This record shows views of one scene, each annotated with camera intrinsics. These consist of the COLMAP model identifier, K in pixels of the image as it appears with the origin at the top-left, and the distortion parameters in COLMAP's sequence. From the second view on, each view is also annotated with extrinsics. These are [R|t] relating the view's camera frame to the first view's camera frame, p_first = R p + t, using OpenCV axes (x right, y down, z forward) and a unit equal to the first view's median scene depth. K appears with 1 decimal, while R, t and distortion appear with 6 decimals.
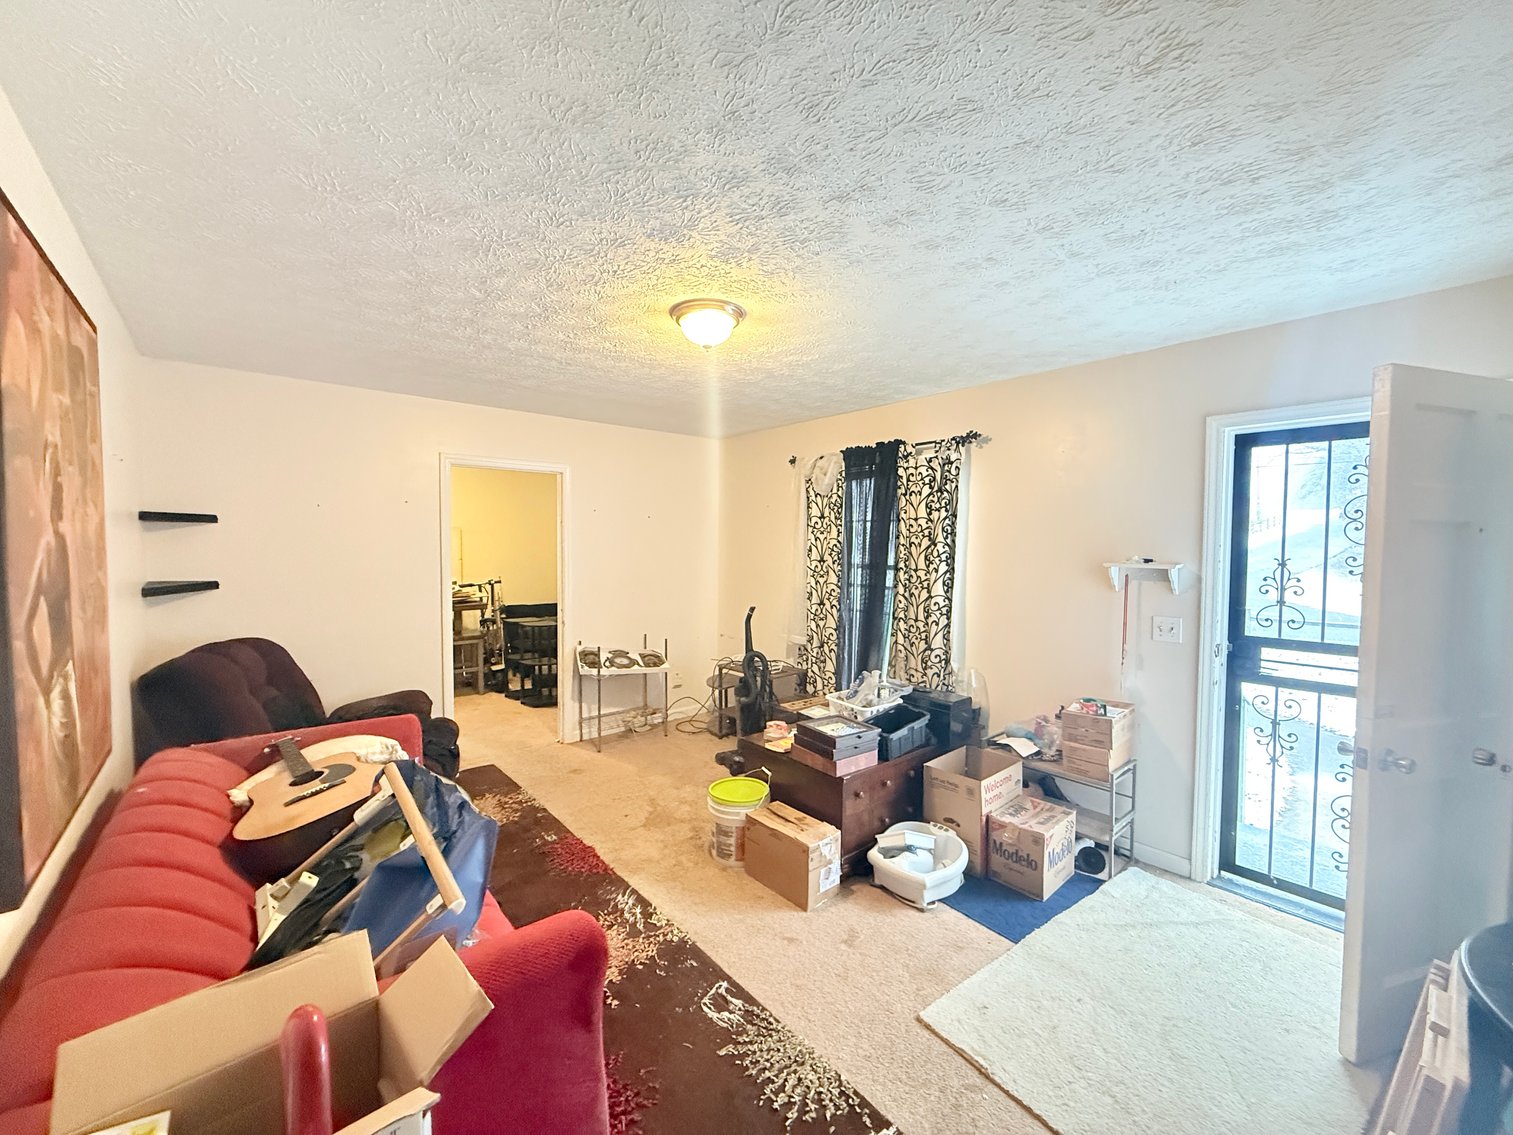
lens RADIAL K [[601.1, 0, 755.0], [0, 601.1, 566.2], [0, 0, 1]] dist [-0.000215, -0.000070]
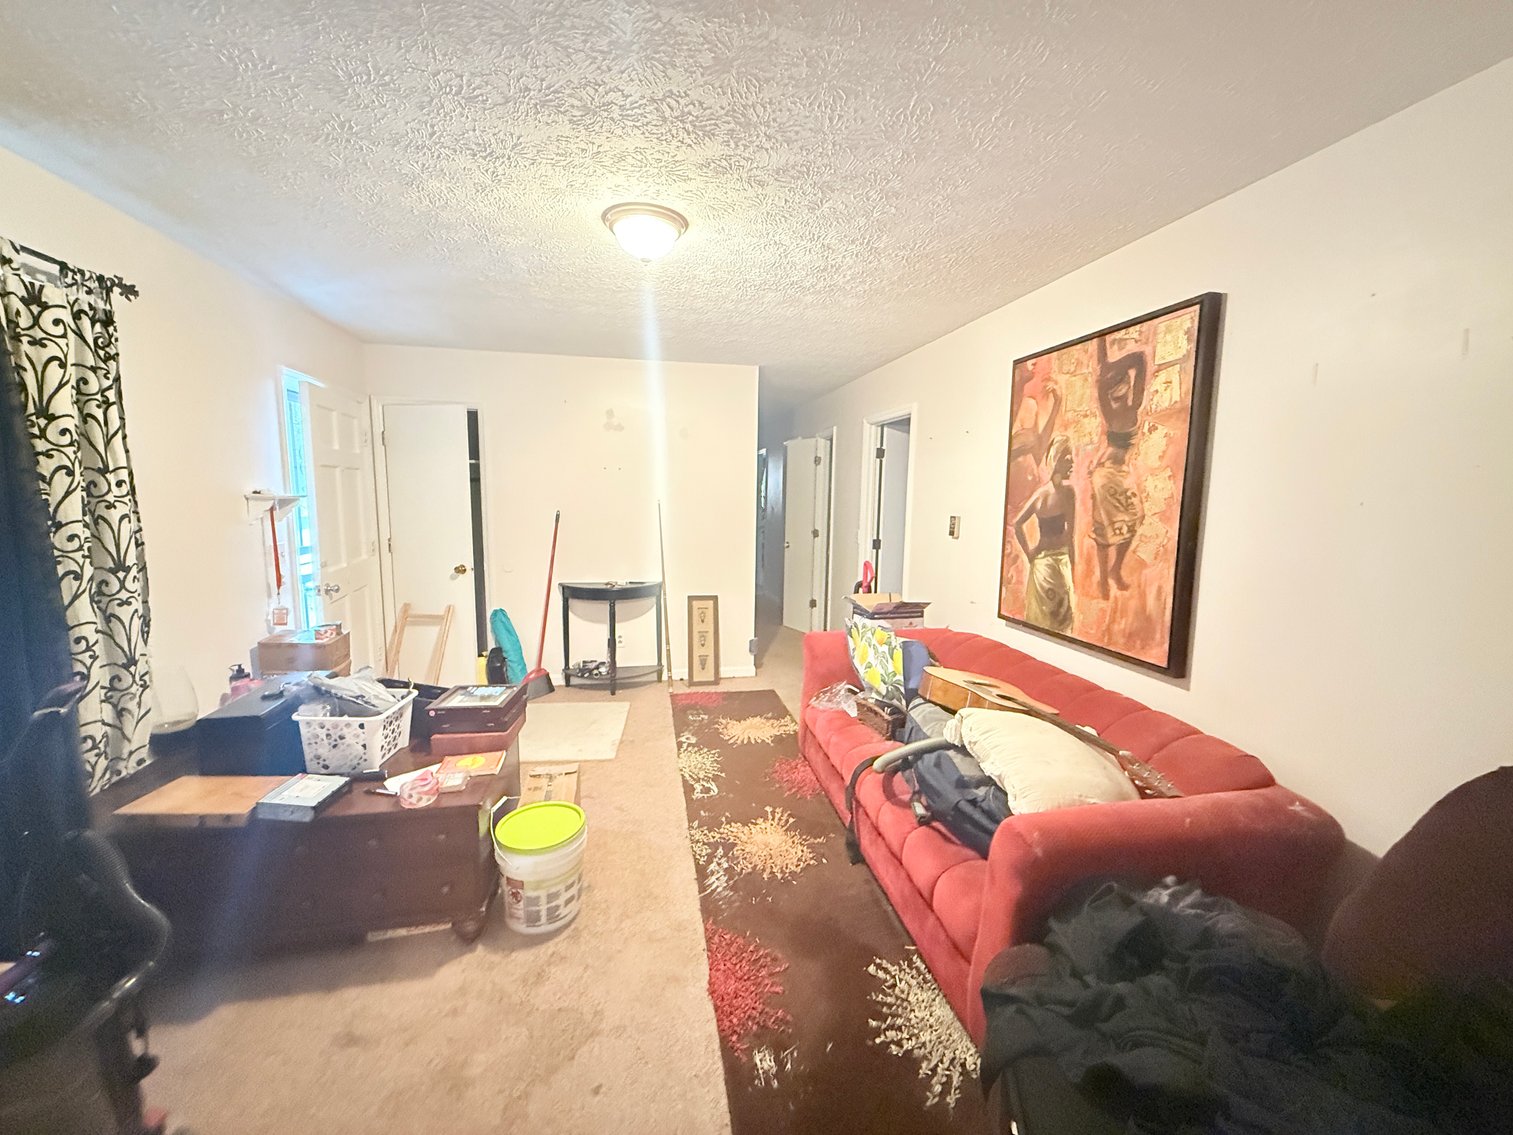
lens RADIAL K [[601.1, 0, 755.0], [0, 601.1, 566.2], [0, 0, 1]] dist [-0.000215, -0.000070]
pose [[-0.871048, -0.074203, 0.485562, -0.670668], [0.002647, 0.987800, 0.155703, -0.052234], [-0.491191, 0.136910, -0.860225, 1.689685]]
